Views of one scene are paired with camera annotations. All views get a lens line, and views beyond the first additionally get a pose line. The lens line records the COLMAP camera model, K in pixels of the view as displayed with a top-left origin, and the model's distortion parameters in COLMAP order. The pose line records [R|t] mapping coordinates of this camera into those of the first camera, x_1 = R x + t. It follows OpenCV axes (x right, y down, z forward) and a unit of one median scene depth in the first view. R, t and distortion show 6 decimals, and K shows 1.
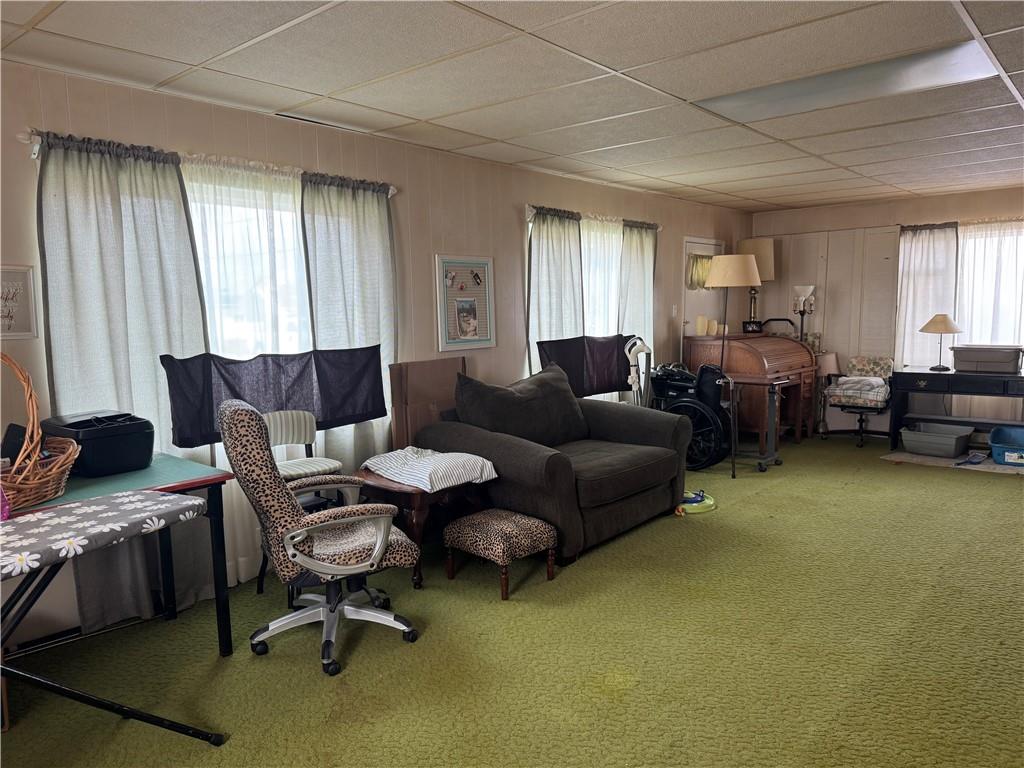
lens RADIAL K [[722.1, 0, 512.0], [0, 722.1, 384.0], [0, 0, 1]] dist [0.091965, -0.137126]
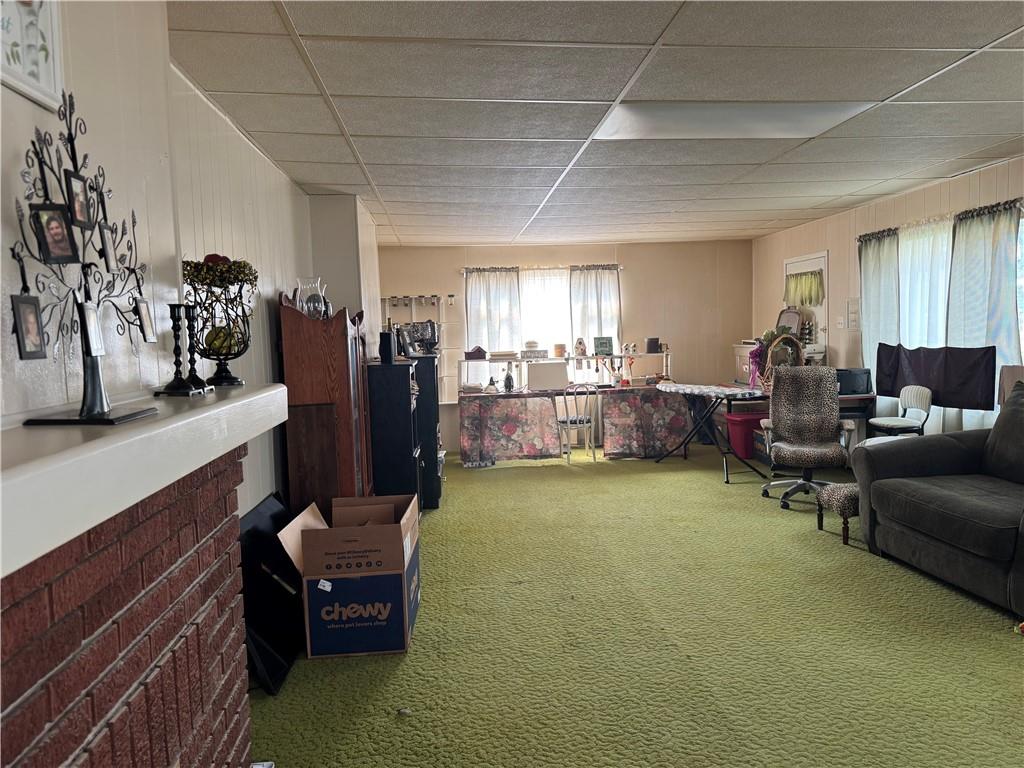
lens RADIAL K [[722.1, 0, 512.0], [0, 722.1, 384.0], [0, 0, 1]] dist [0.091965, -0.137126]
pose [[-0.691771, 0.083677, -0.717252, 1.237743], [-0.036723, 0.987902, 0.150670, -0.150841], [0.721183, 0.130569, -0.680329, 1.337017]]
